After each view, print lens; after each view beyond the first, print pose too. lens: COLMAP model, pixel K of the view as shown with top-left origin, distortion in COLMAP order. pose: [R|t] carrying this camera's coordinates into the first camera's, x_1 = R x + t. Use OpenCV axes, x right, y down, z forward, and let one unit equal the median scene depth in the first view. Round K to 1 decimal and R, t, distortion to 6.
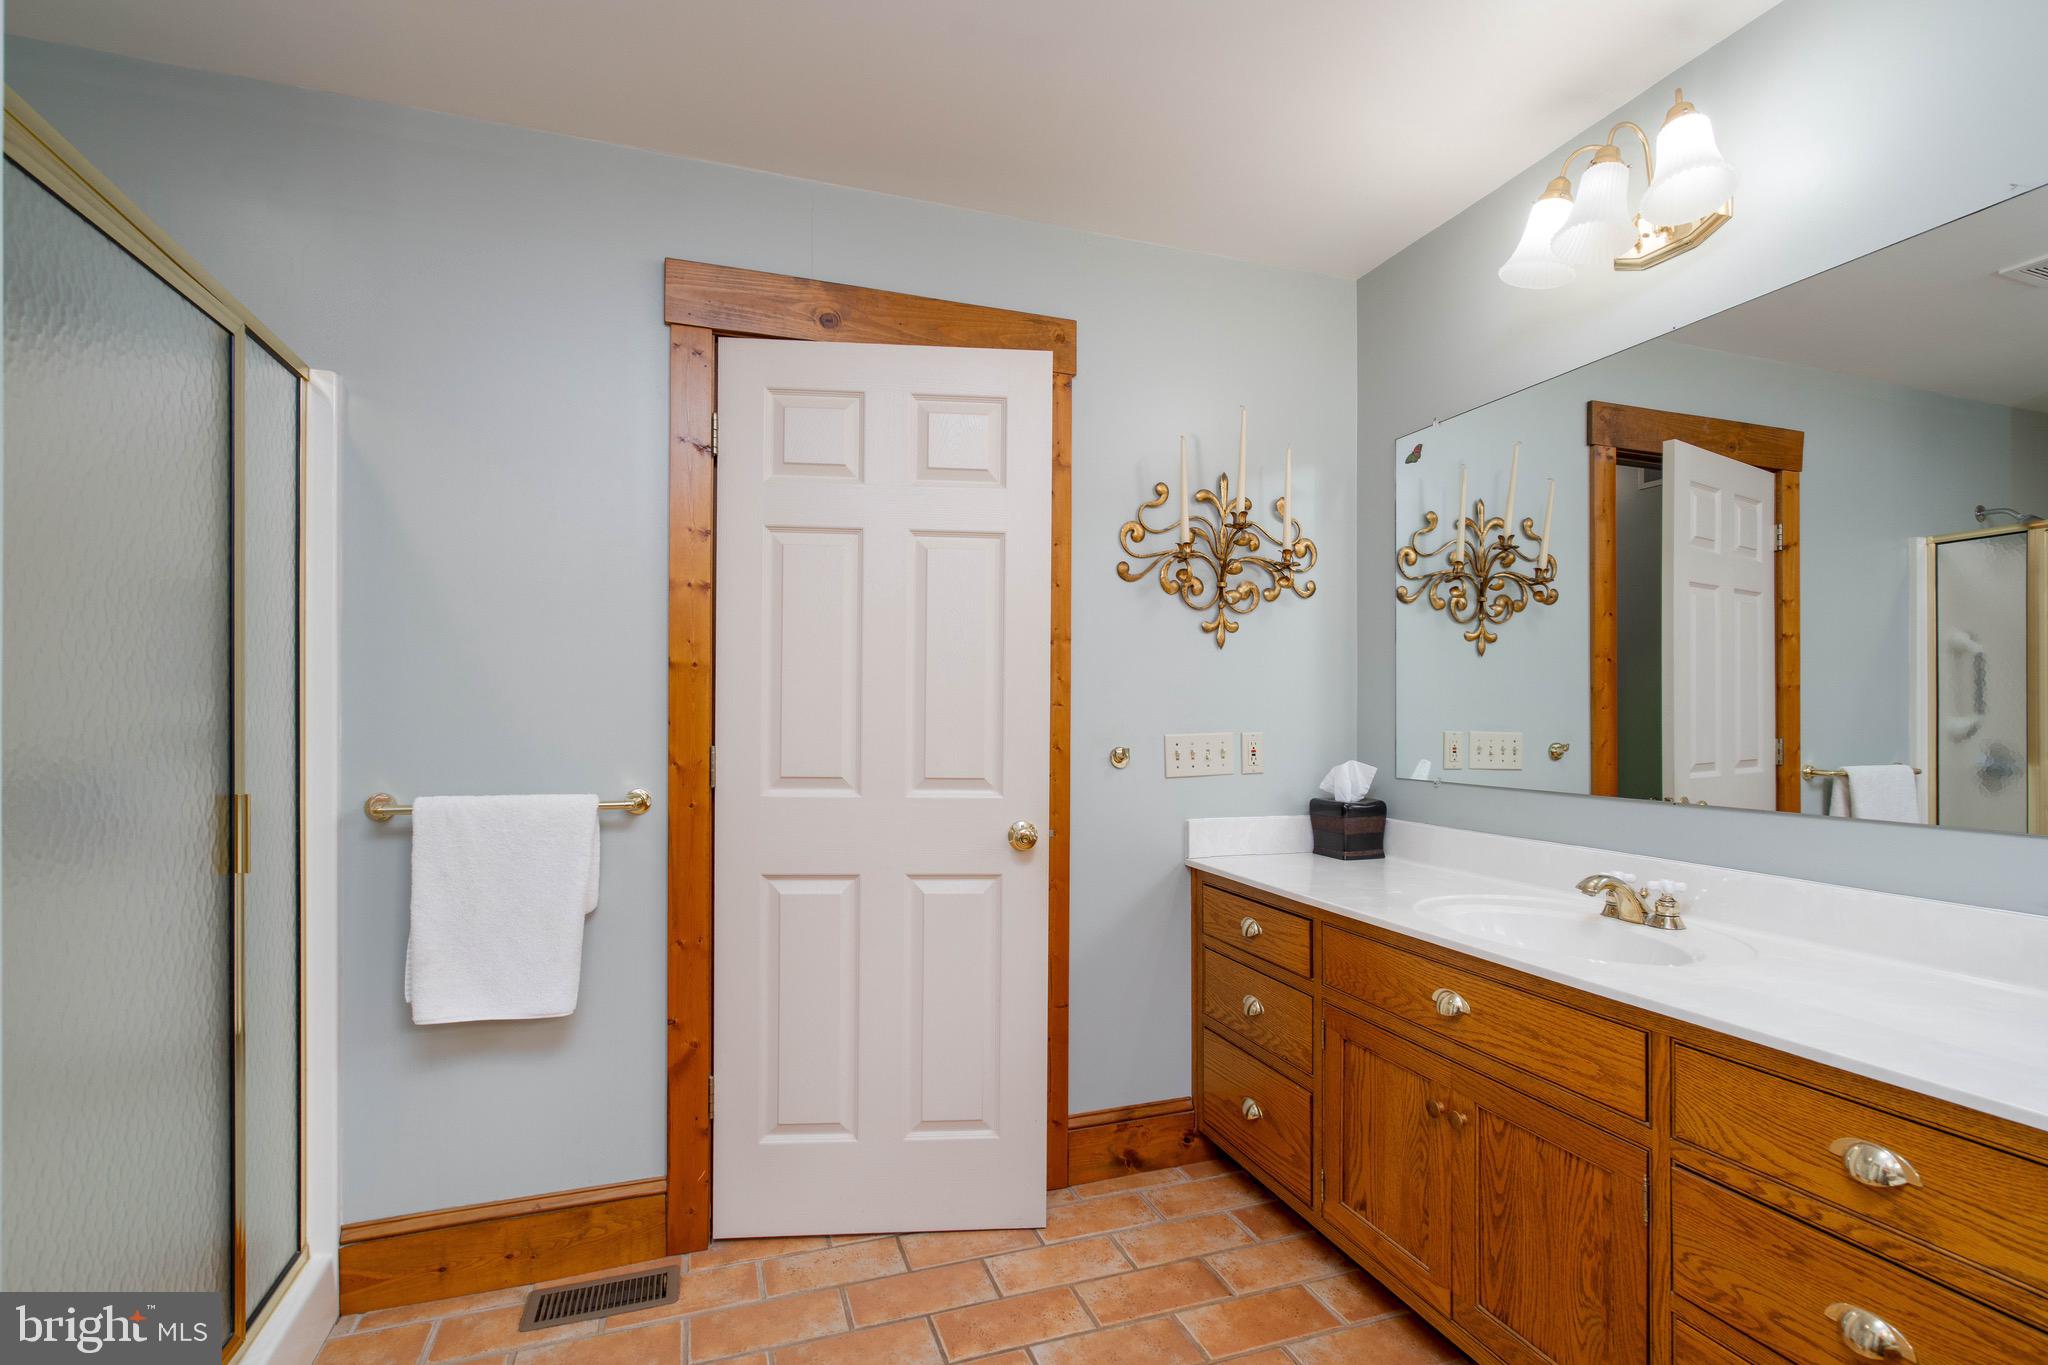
lens RADIAL K [[939.0, 0, 1016.0], [0, 939.0, 720.8], [0, 0, 1]] dist [-0.005468, -0.000105]
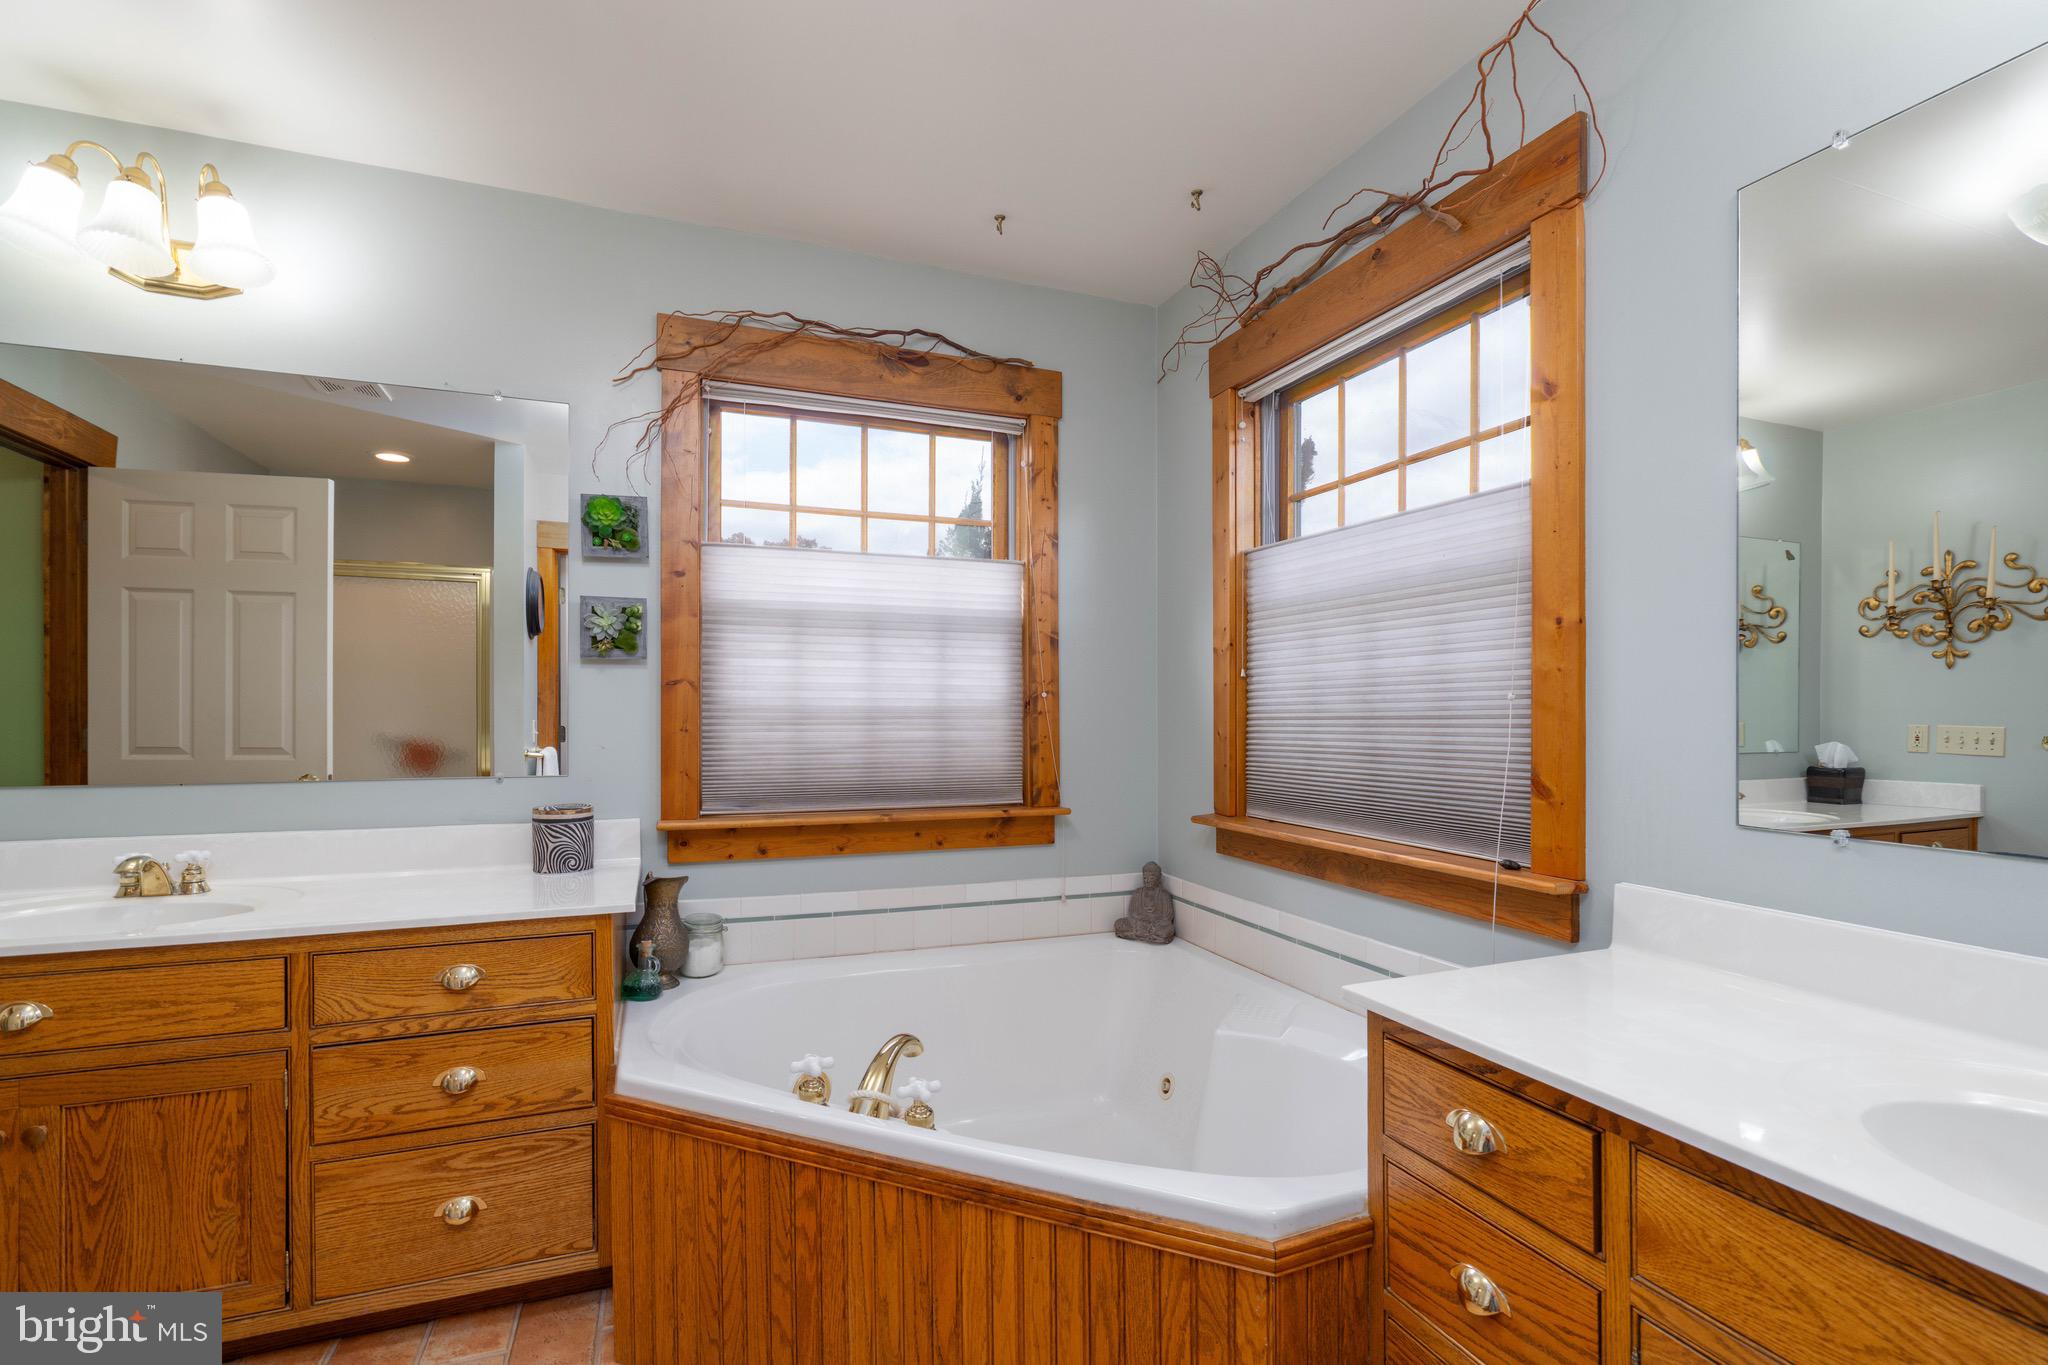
lens RADIAL K [[939.0, 0, 1024.4], [0, 939.0, 698.6], [0, 0, 1]] dist [-0.005468, -0.000105]
pose [[-0.045494, 0.007693, 0.998935, -0.639006], [0.002519, 0.999968, -0.007586, -0.004855], [-0.998961, 0.002171, -0.045512, 0.056393]]
